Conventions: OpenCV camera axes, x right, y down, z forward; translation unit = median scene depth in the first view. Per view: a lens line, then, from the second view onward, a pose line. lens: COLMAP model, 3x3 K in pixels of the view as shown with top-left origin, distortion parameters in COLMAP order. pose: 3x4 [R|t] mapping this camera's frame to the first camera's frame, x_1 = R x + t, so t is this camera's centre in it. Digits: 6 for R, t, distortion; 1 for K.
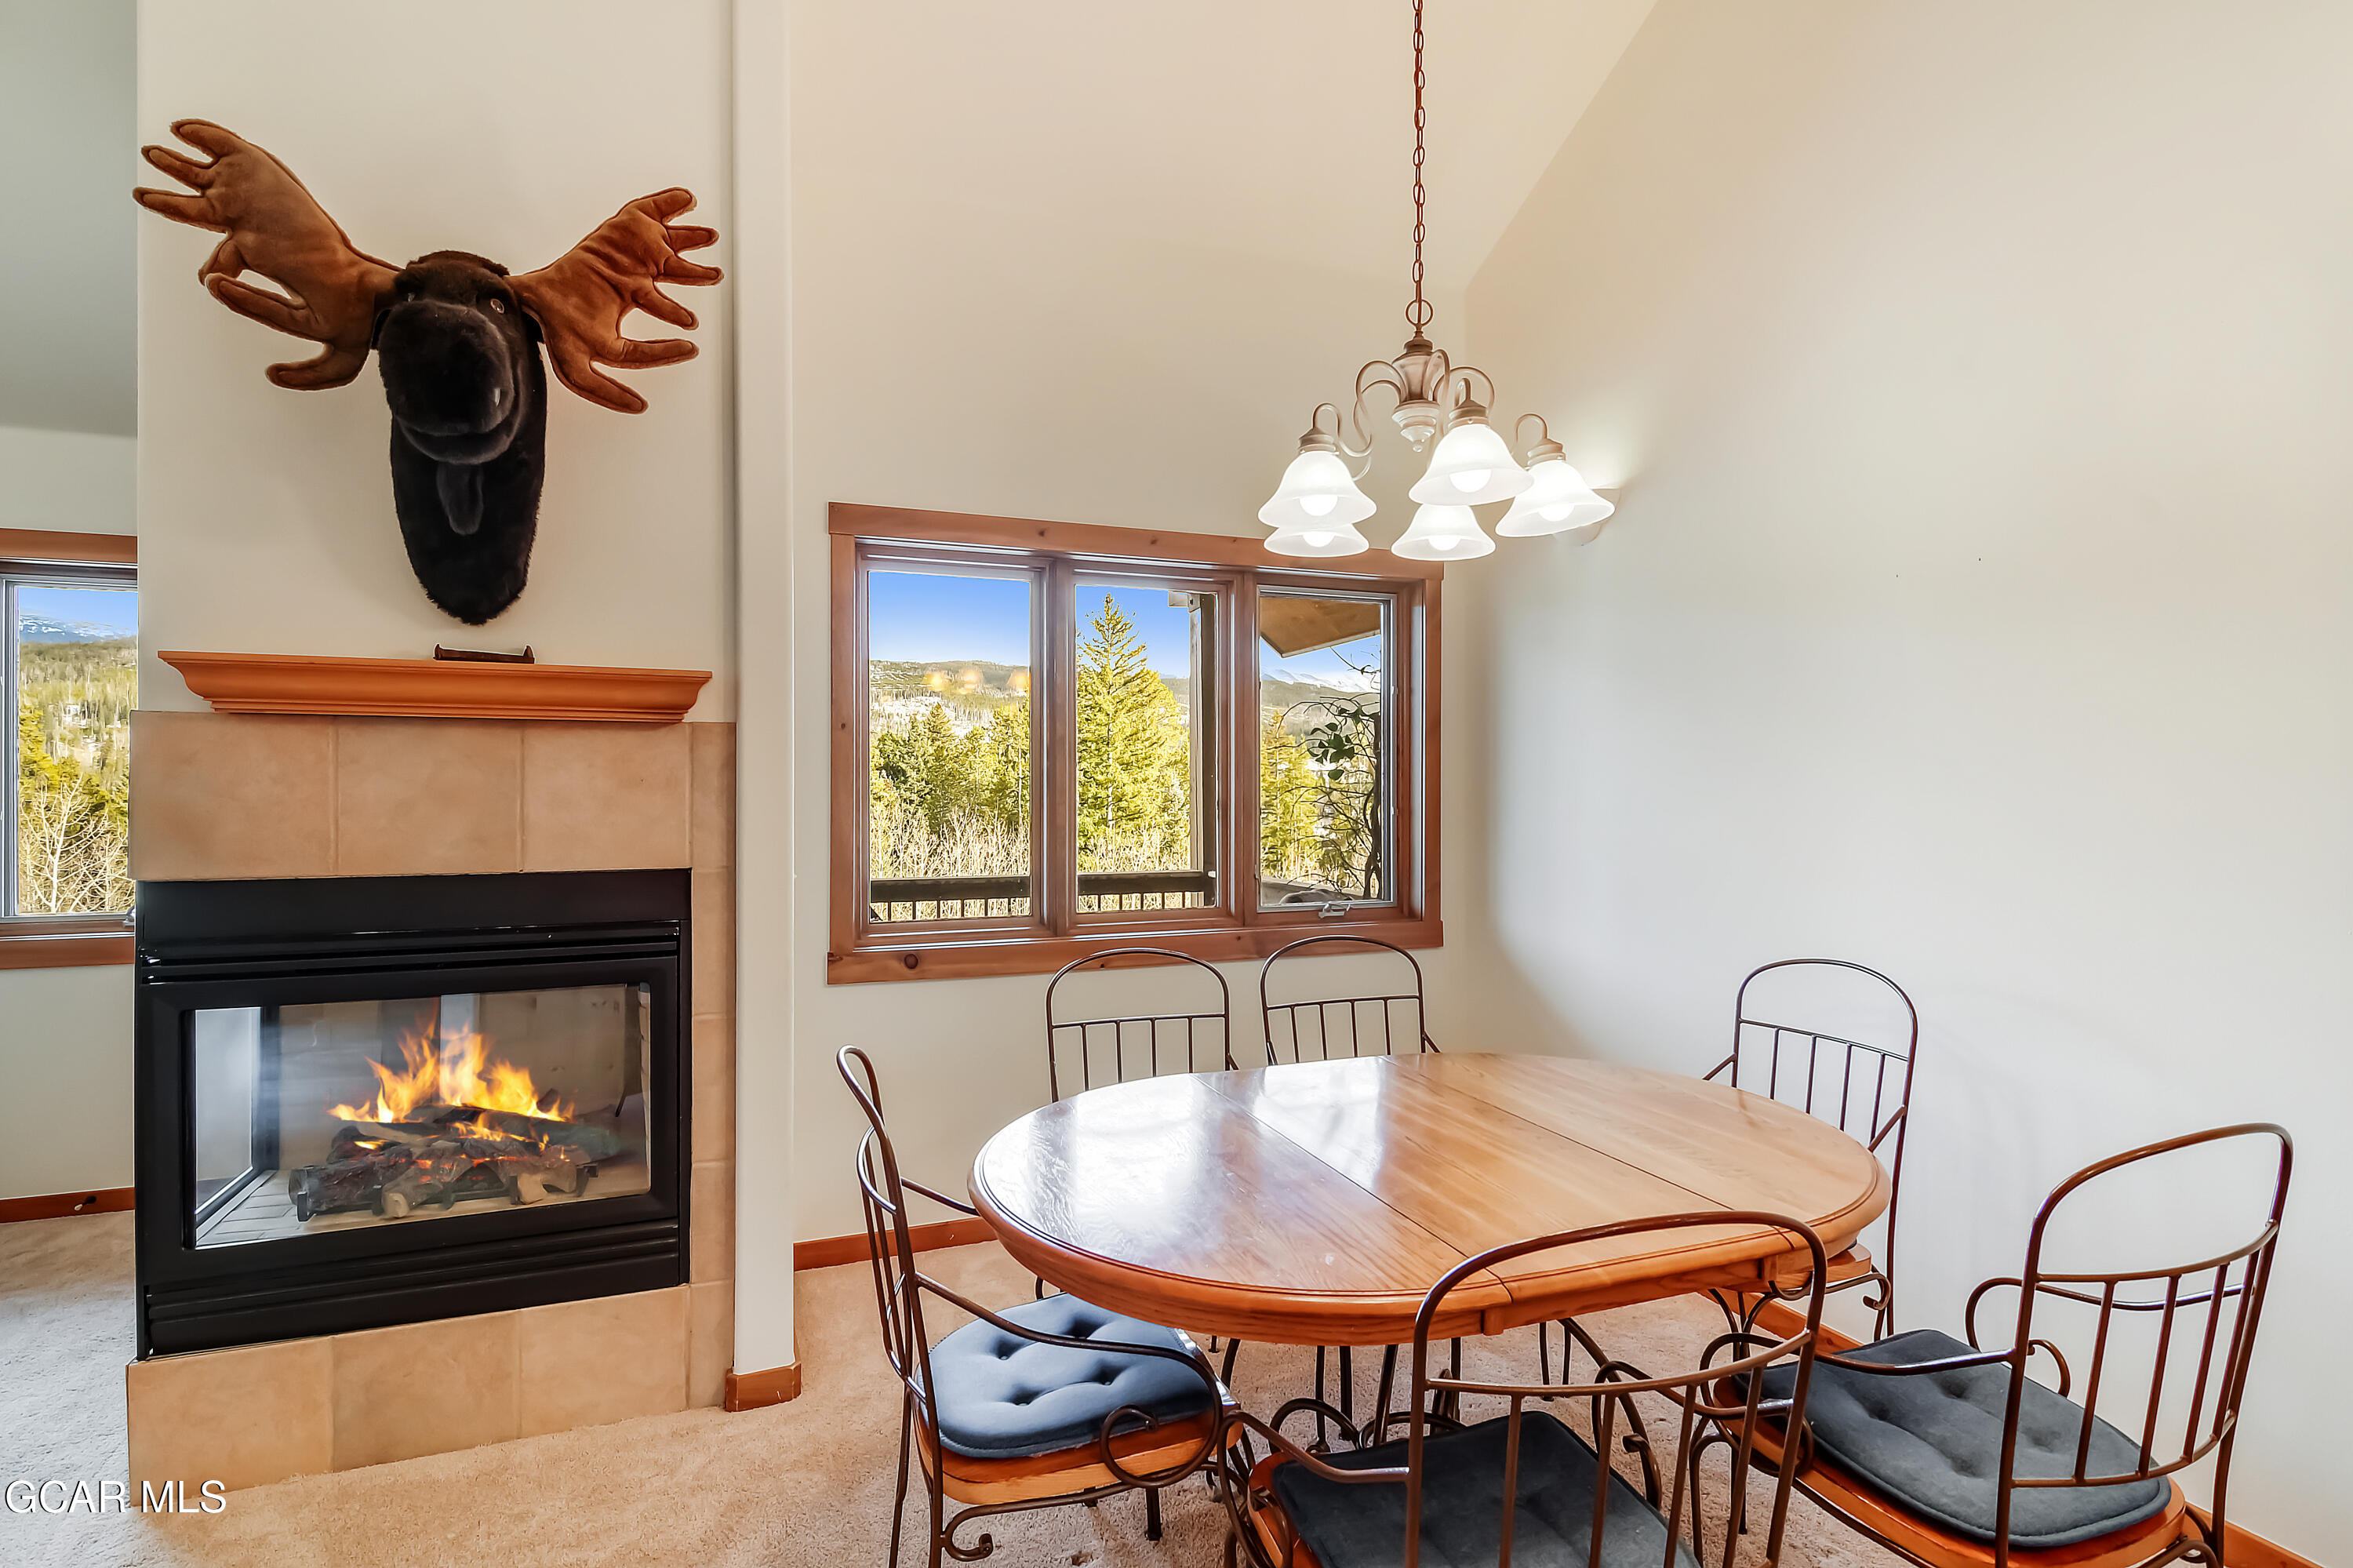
lens RADIAL K [[1166.0, 0, 1186.4], [0, 1166.0, 776.7], [0, 0, 1]] dist [0.006944, -0.008641]
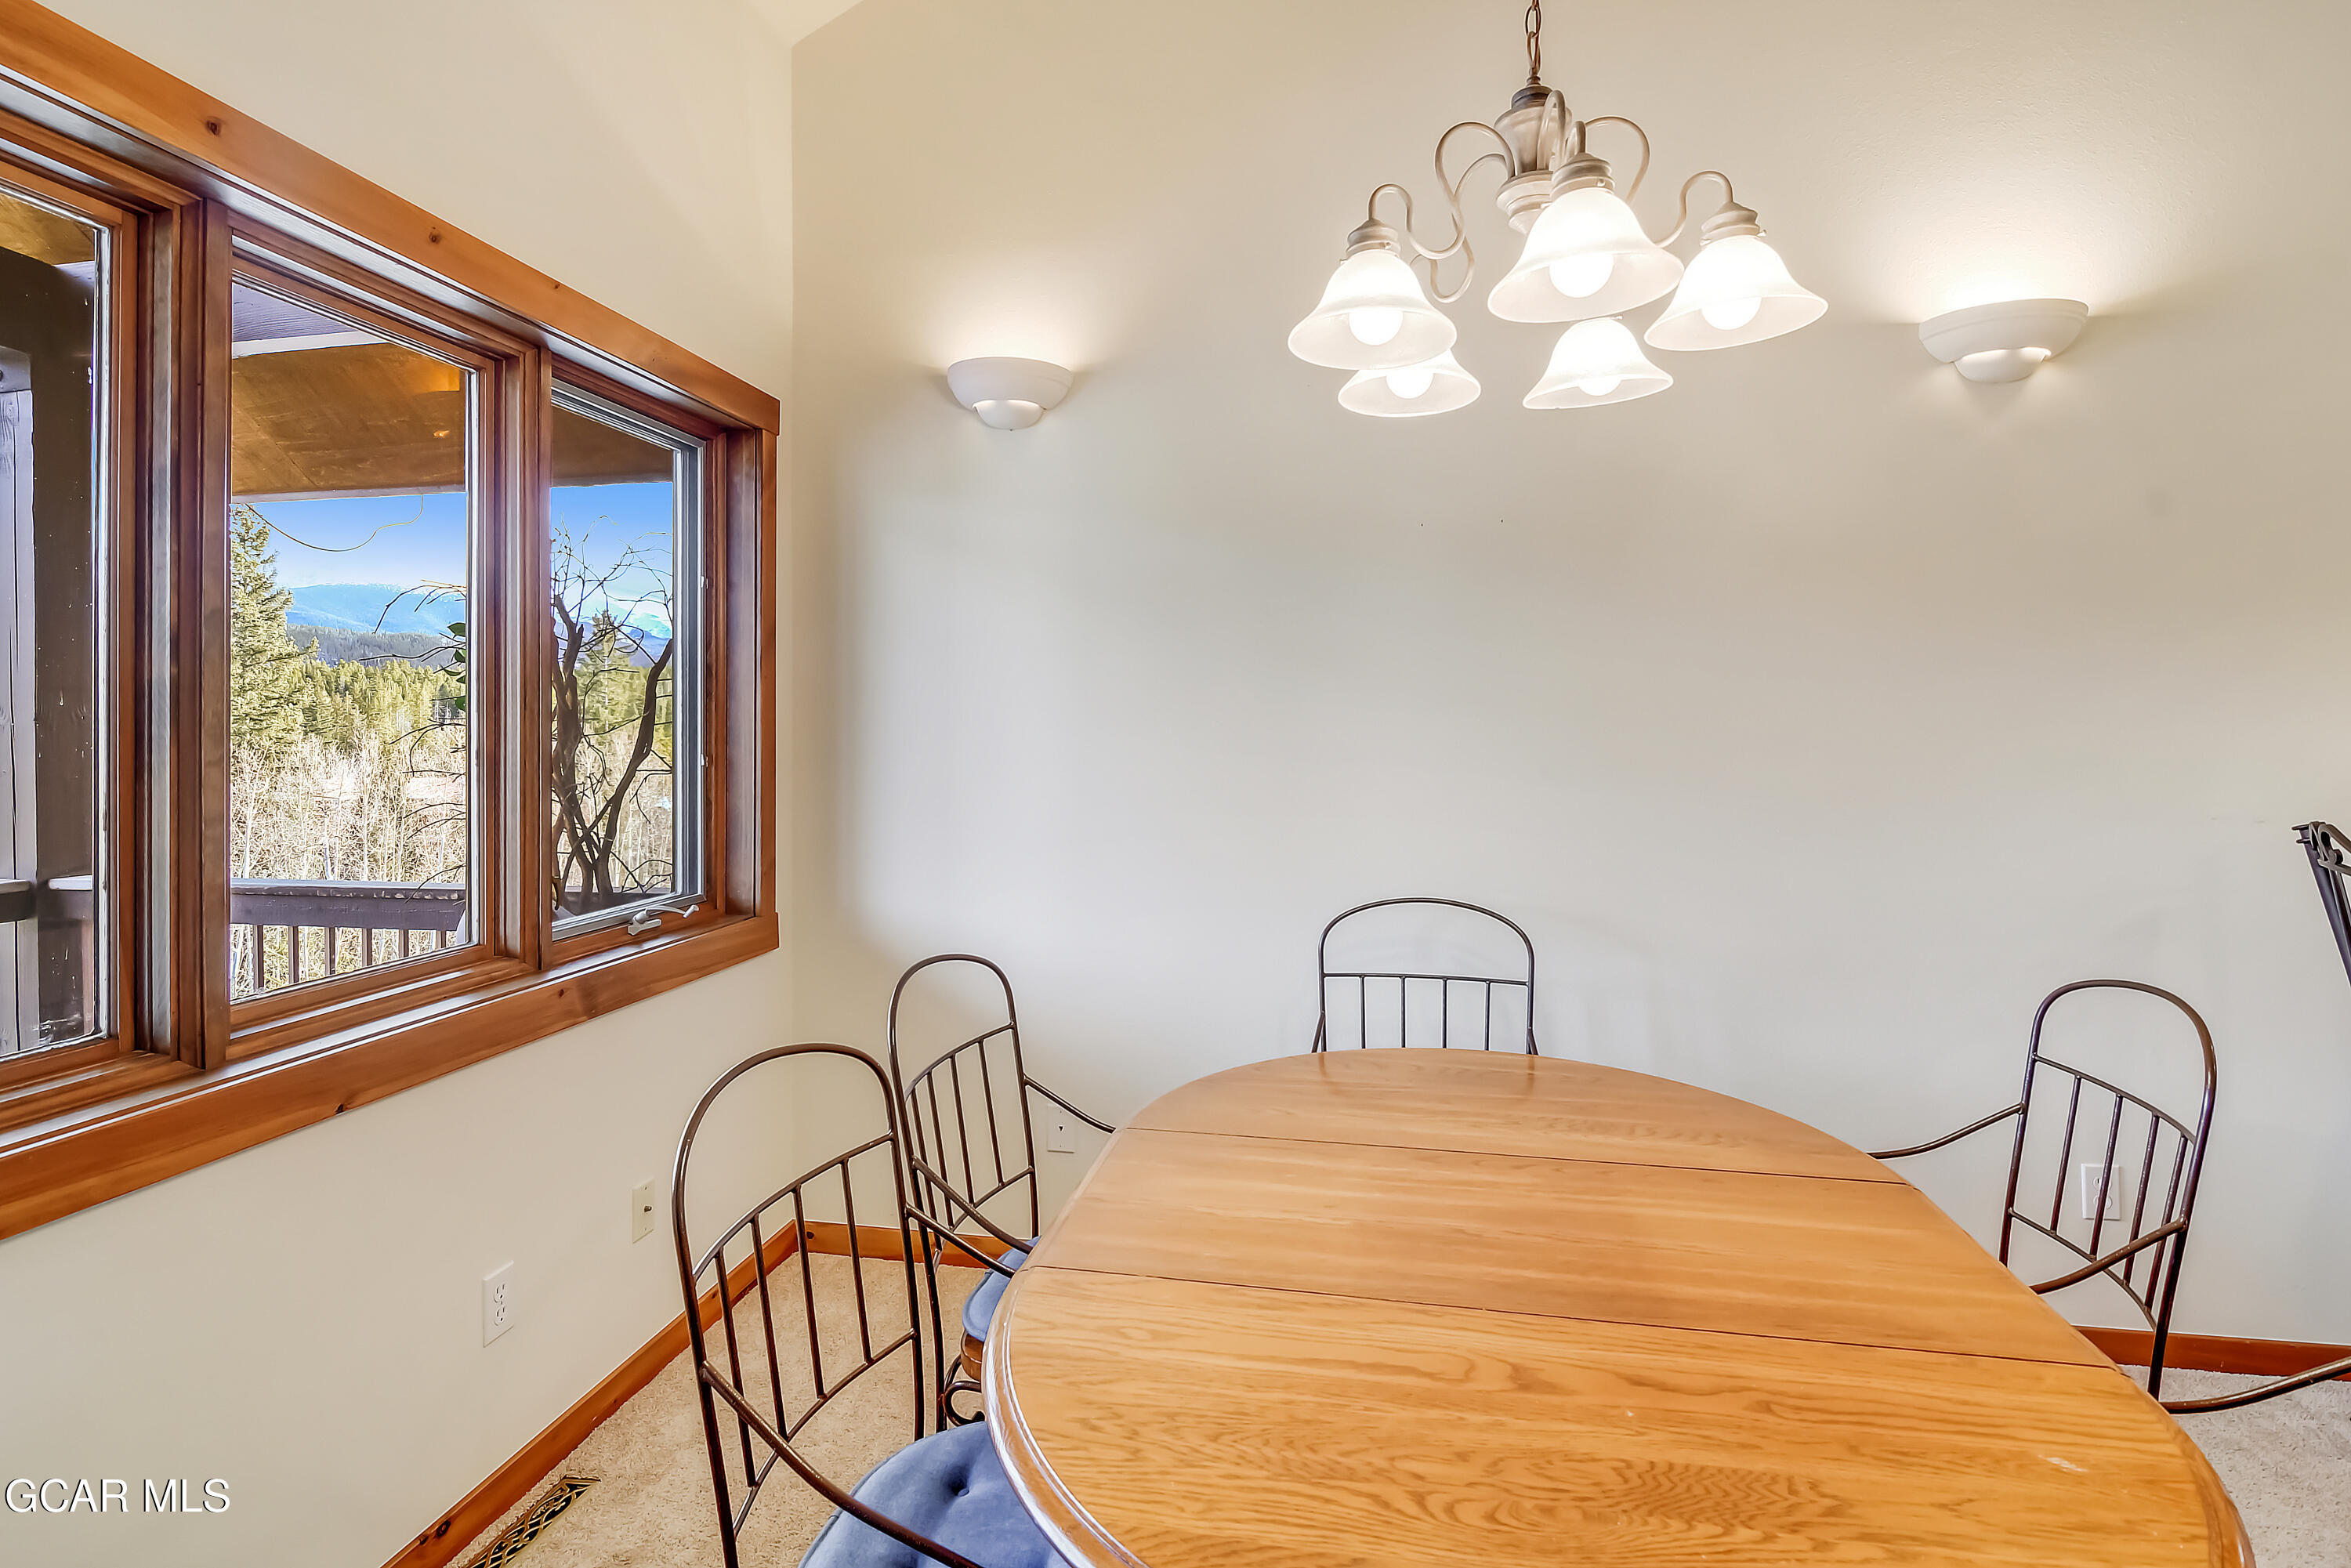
lens RADIAL K [[1164.9, 0, 1137.8], [0, 1164.9, 726.0], [0, 0, 1]] dist [0.006944, -0.008641]
pose [[0.514610, -0.003356, 0.857418, -0.296192], [-0.010767, 0.999888, 0.010376, -0.000378], [-0.857356, -0.014571, 0.514517, 0.469318]]
